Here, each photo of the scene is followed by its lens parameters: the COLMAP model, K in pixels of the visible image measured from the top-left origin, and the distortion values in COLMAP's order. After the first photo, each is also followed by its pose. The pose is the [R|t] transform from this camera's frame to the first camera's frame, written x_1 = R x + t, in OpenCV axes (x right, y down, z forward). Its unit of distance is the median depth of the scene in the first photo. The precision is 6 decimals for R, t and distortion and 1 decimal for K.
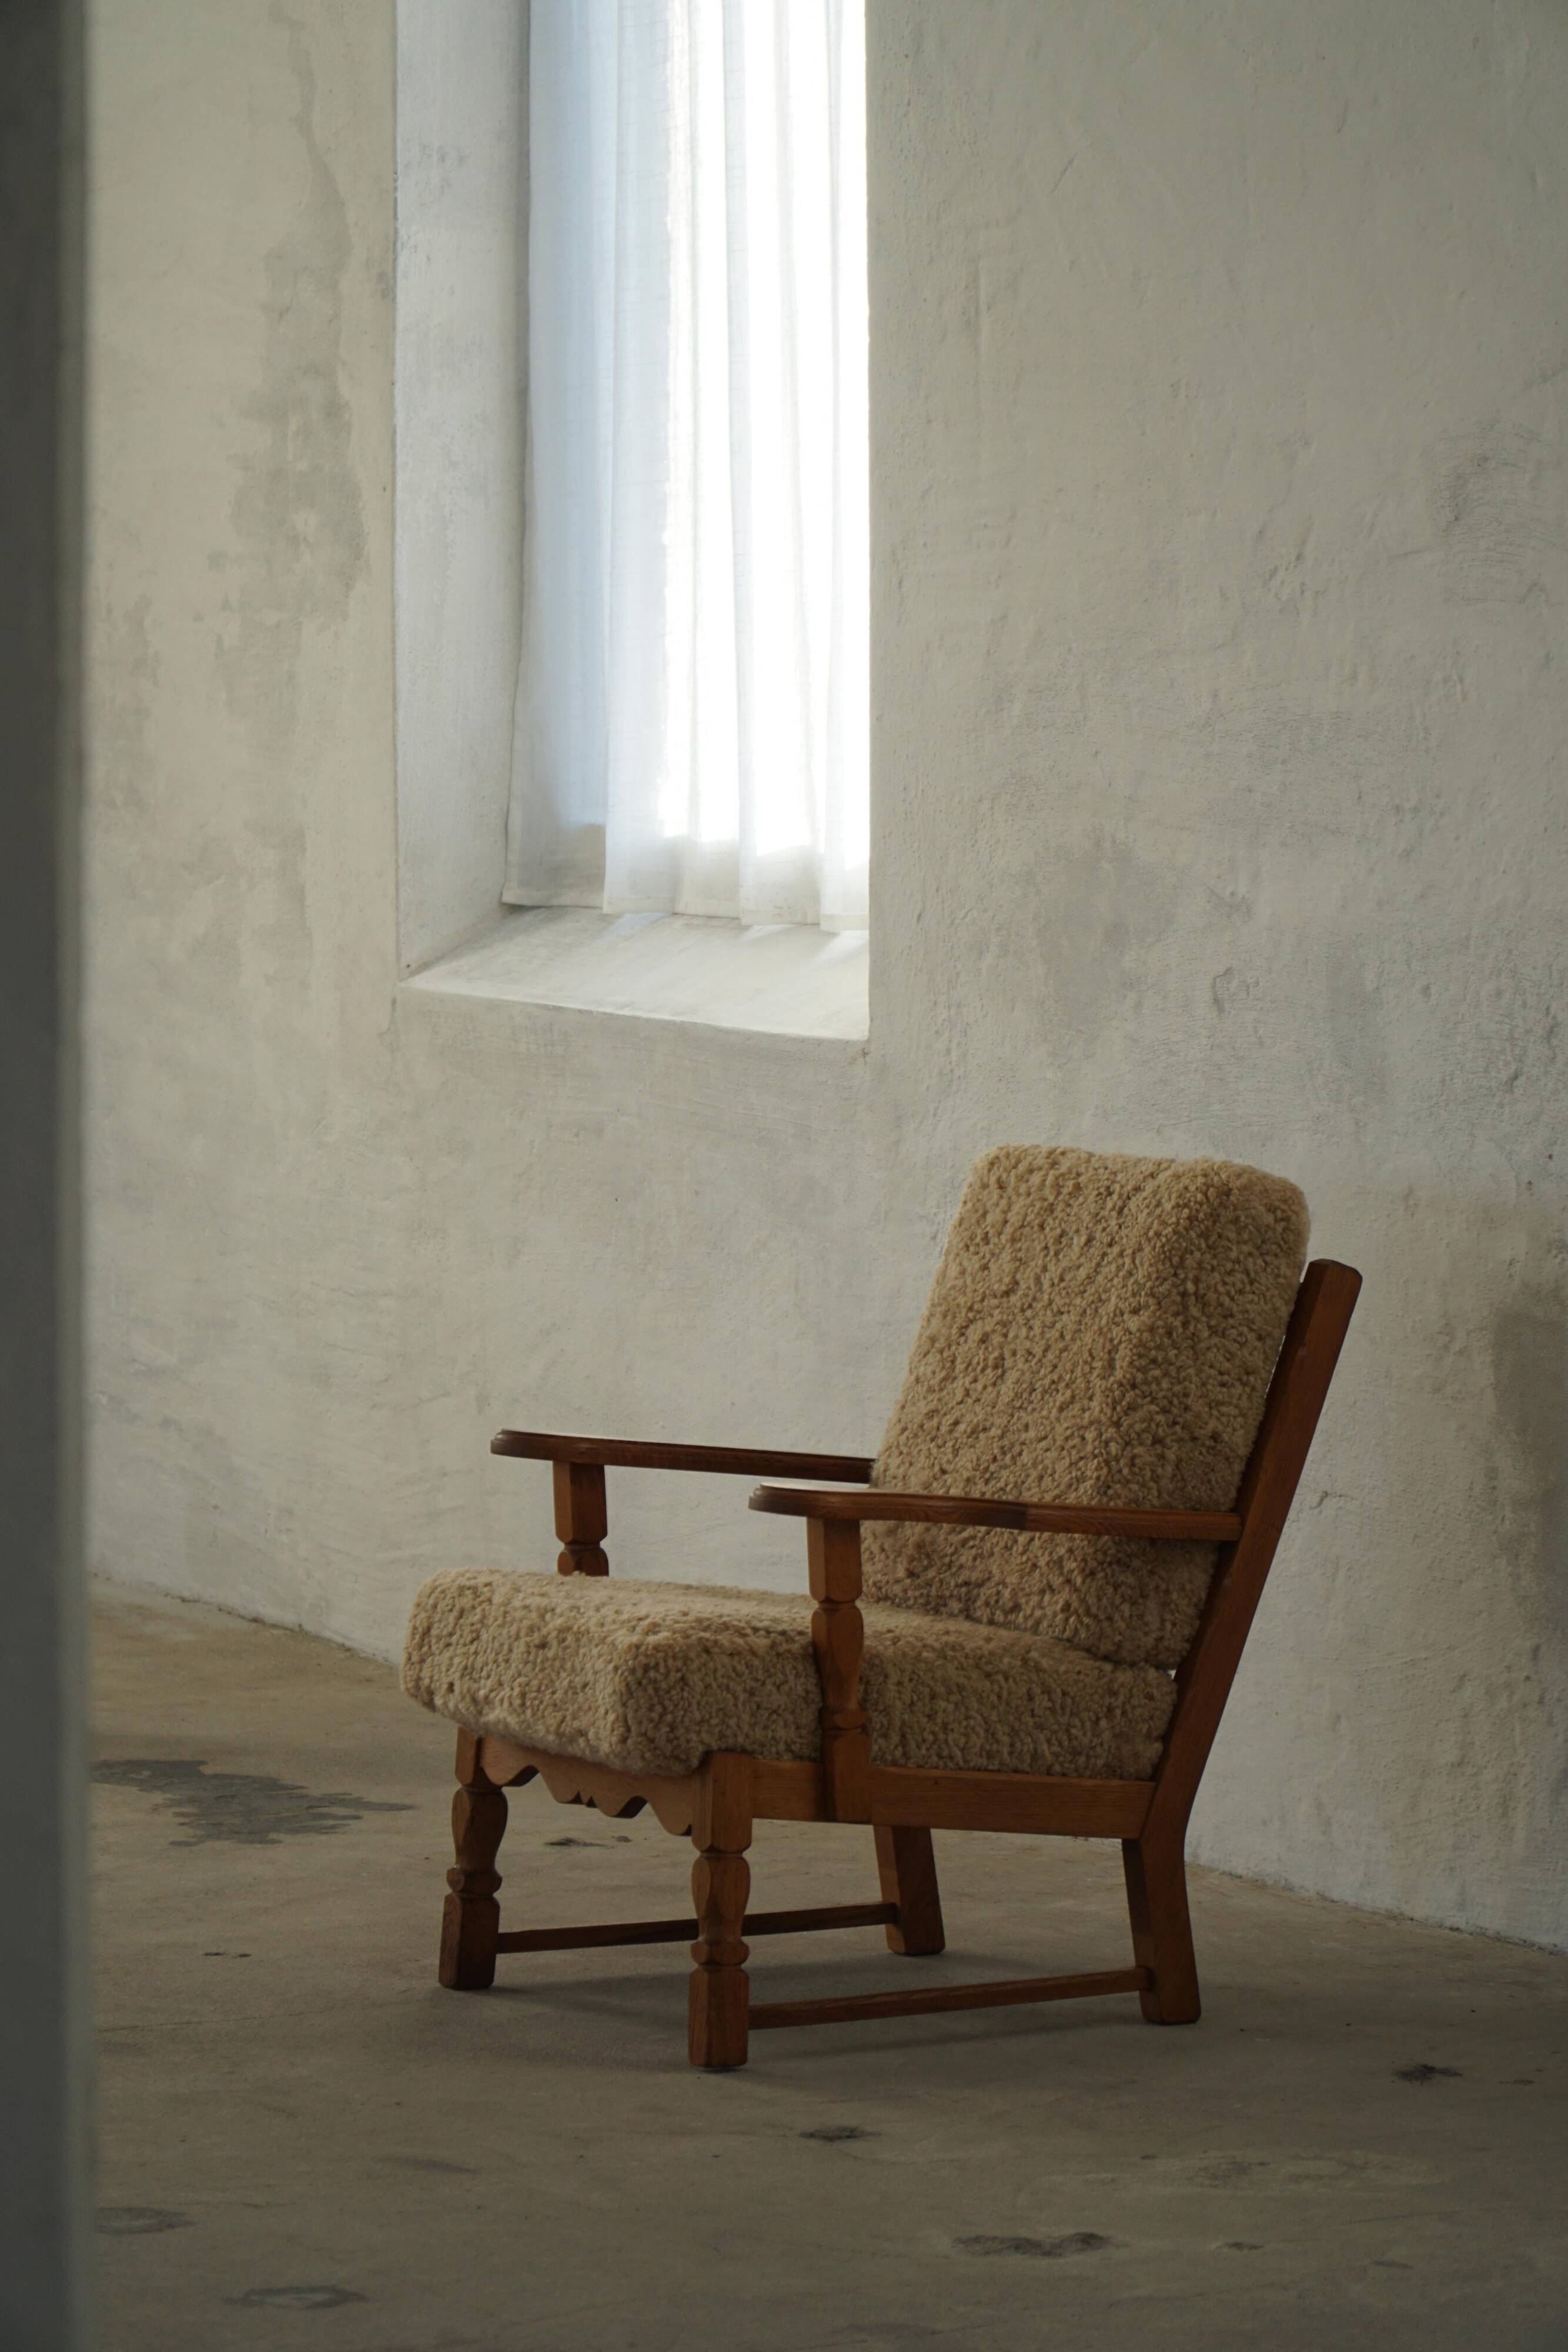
lens RADIAL K [[10753.1, 0, 787.8], [0, 10753.1, 1242.5], [0, 0, 1]] dist [-1.309400, 6.066274]
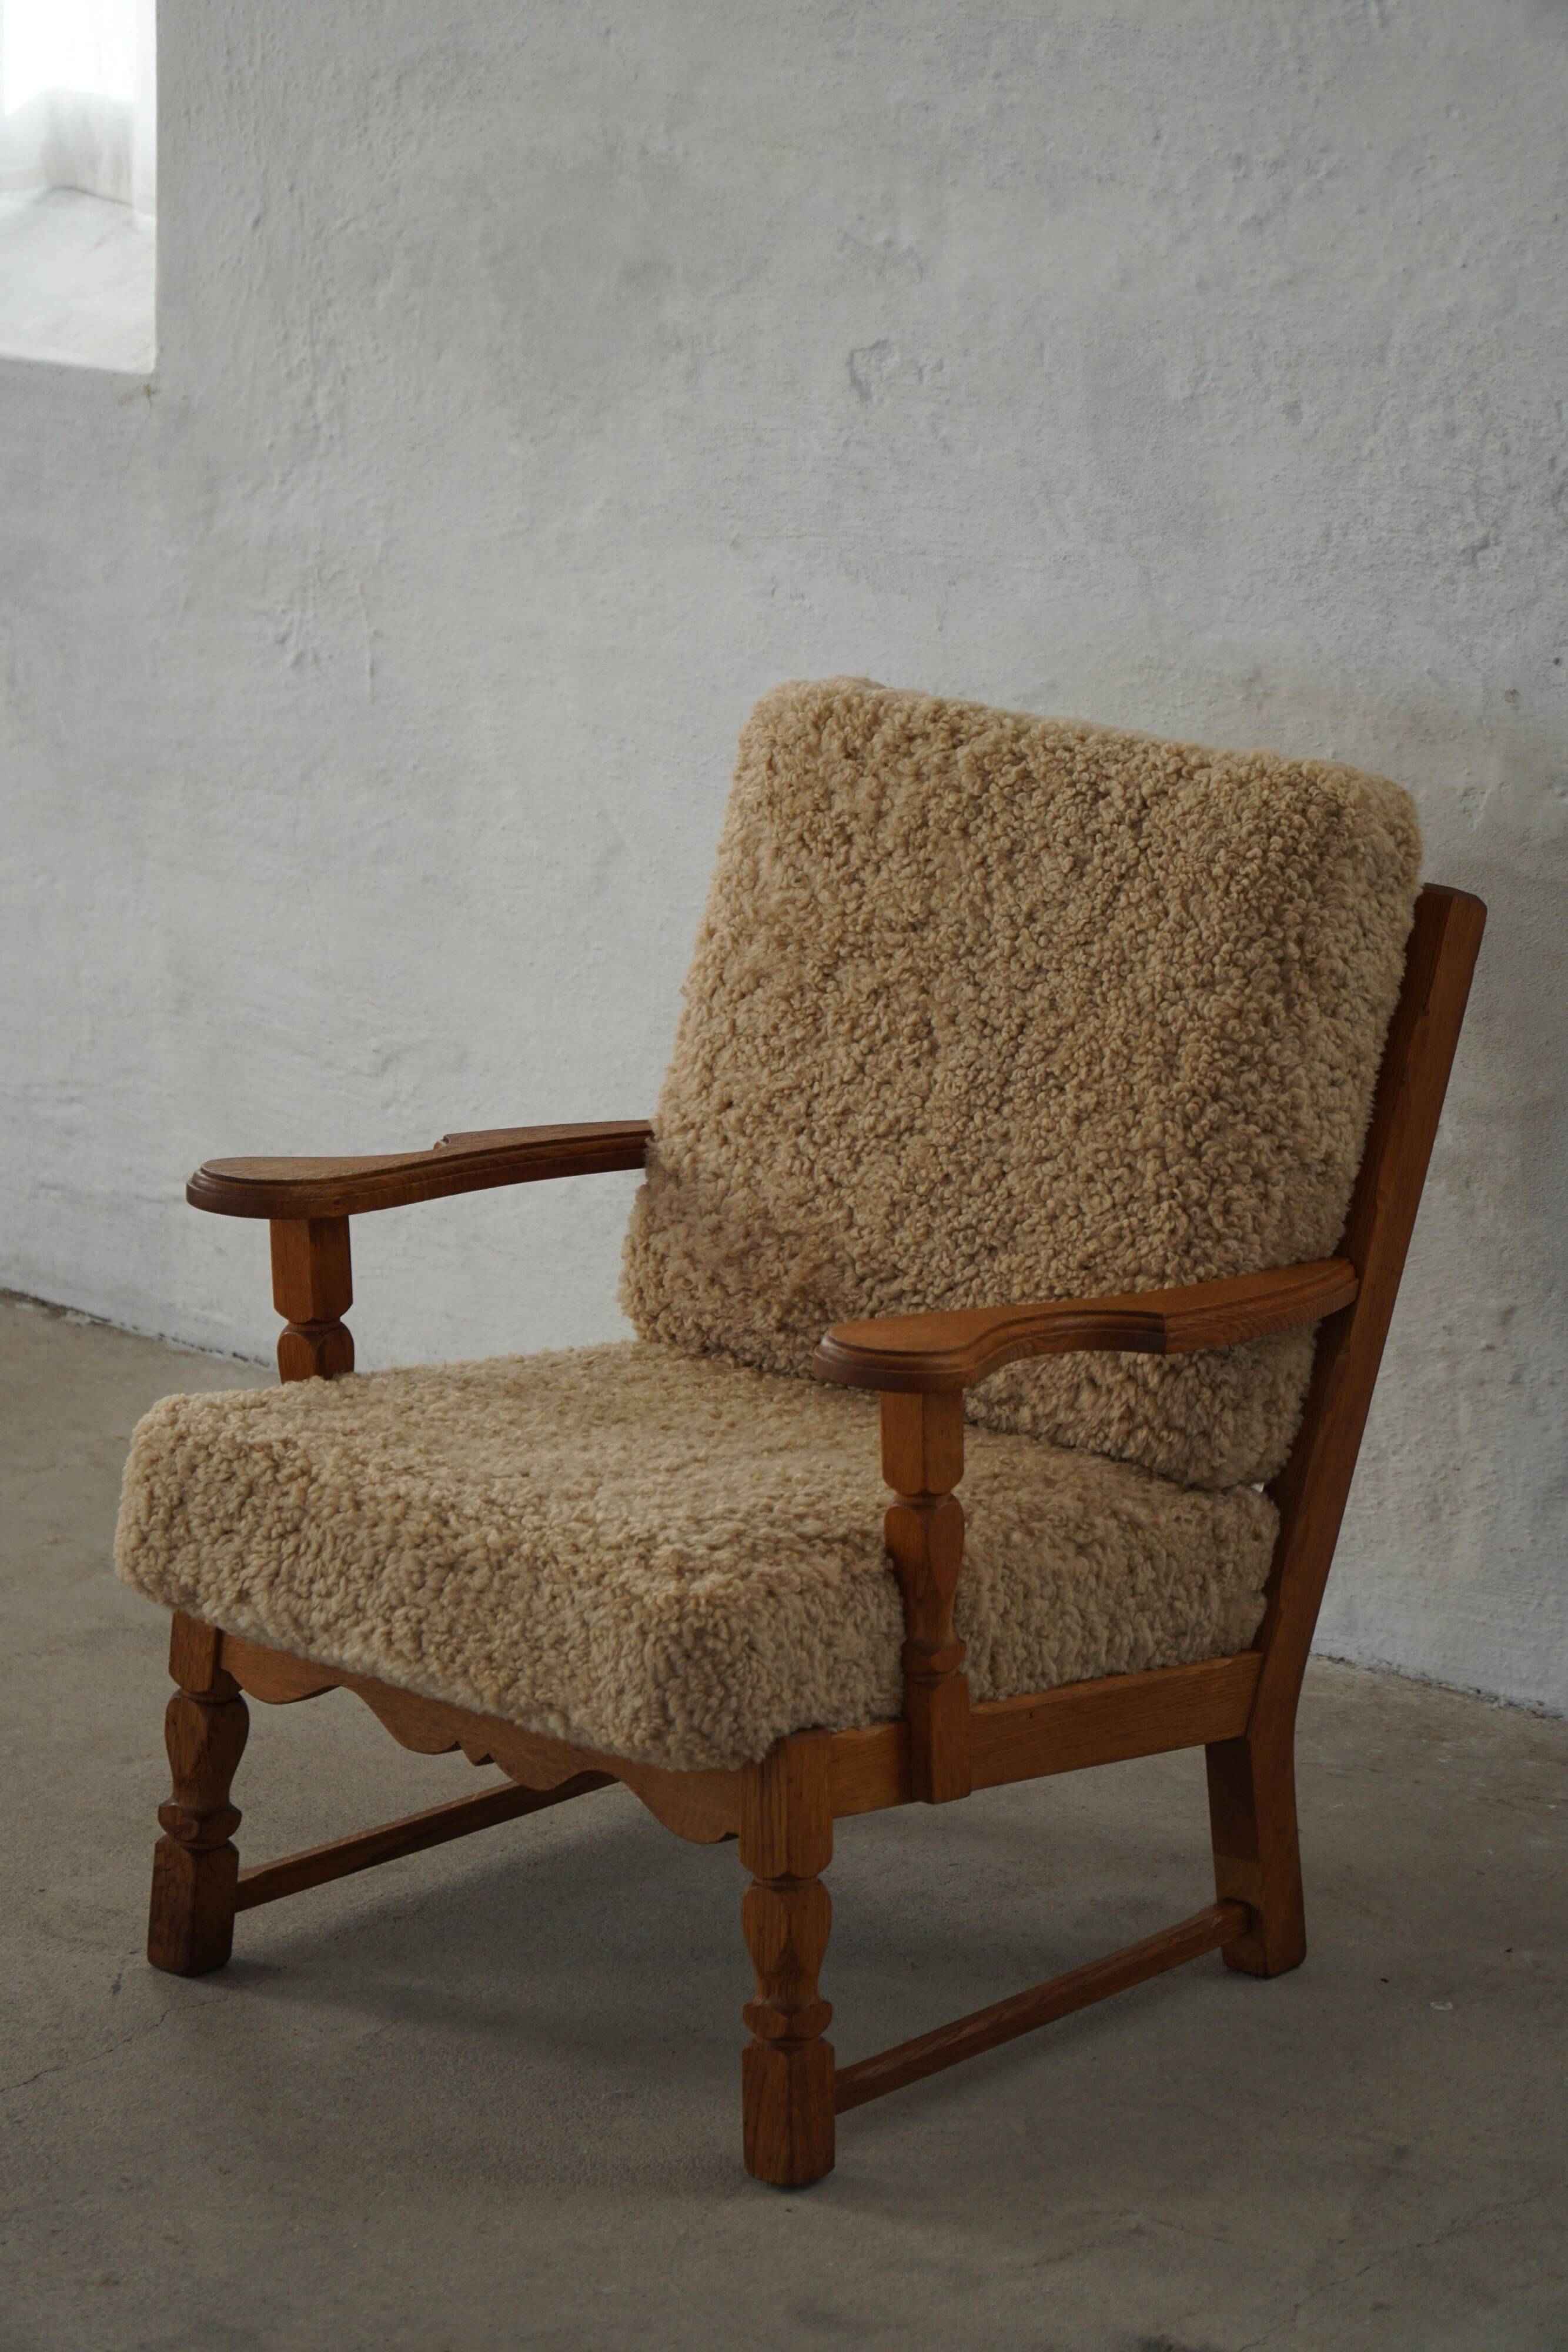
lens RADIAL K [[8628.8, 0, 790.8], [0, 8628.8, 1293.2], [0, 0, 1]] dist [-0.819010, 2.352543]
pose [[0.934927, -0.095193, 0.341834, -0.183232], [0.024217, 0.978215, 0.206178, -0.088733], [-0.354014, -0.184483, 0.916864, 0.491521]]
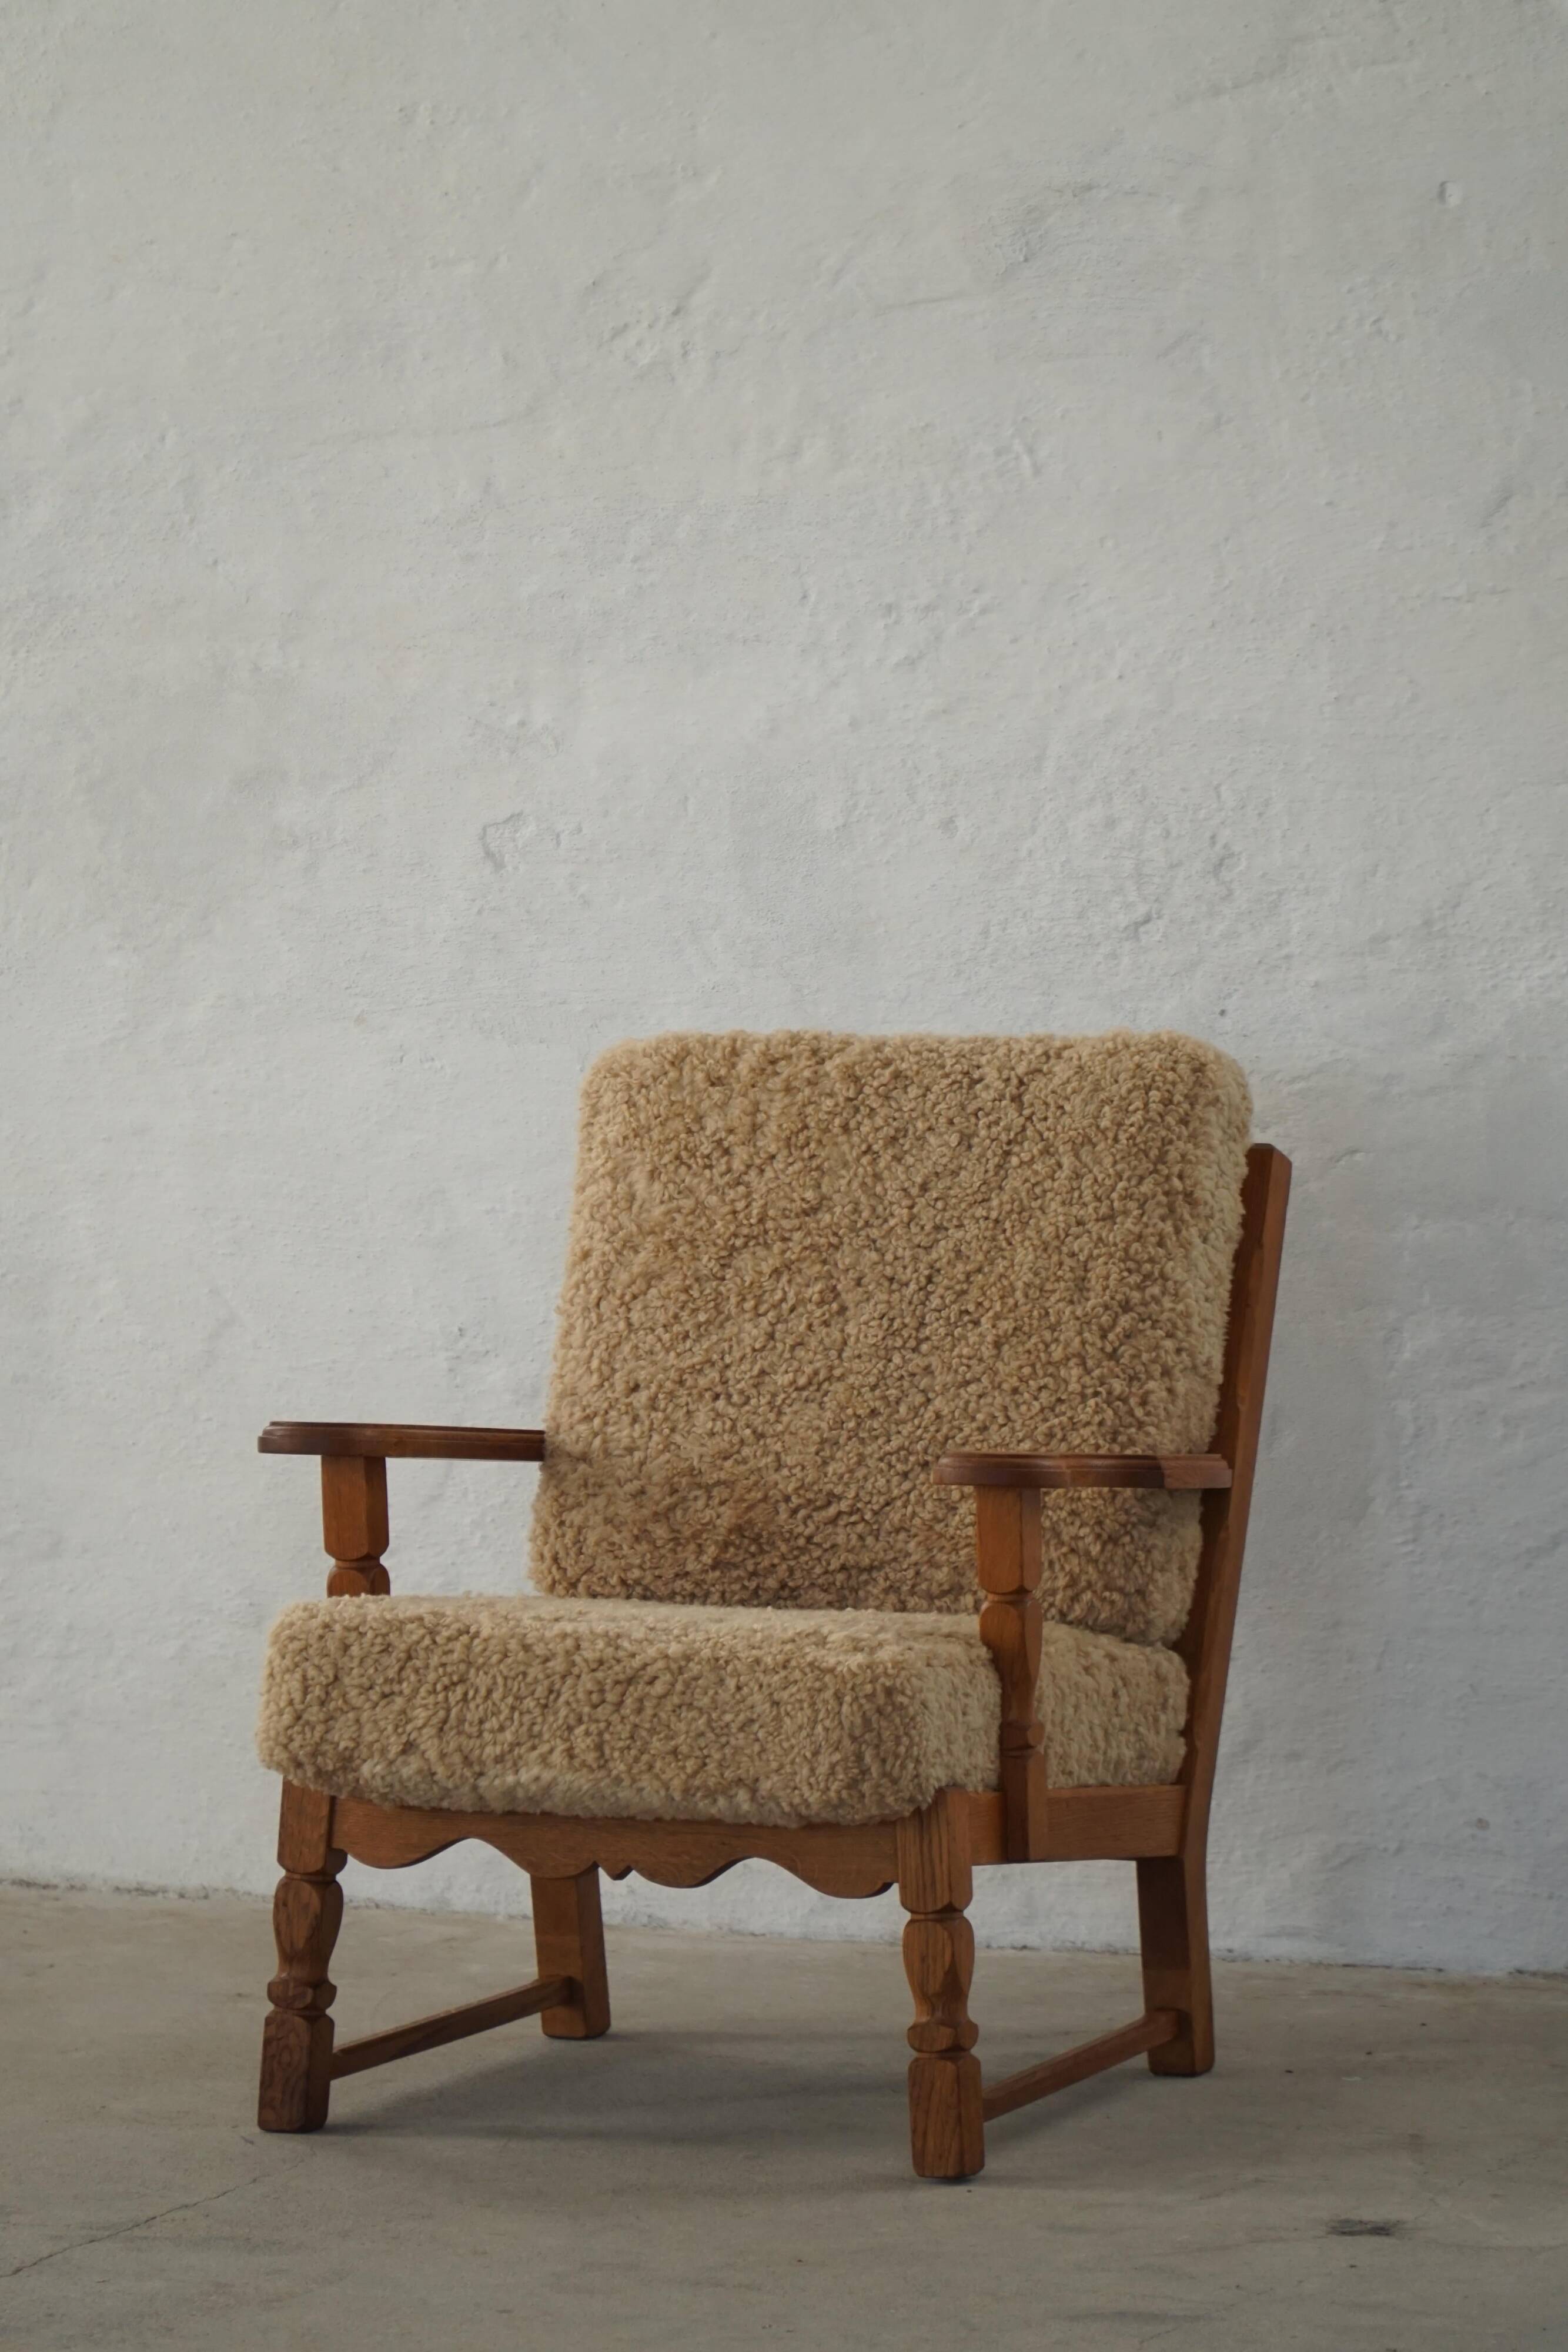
lens RADIAL K [[12210.3, 0, 786.2], [0, 12210.3, 1240.8], [0, 0, 1]] dist [-1.886863, 31.102357]
pose [[0.775750, -0.062098, 0.627978, -0.570247], [0.056690, 0.997980, 0.028656, -0.019951], [-0.628489, 0.013370, 0.777703, 0.284504]]
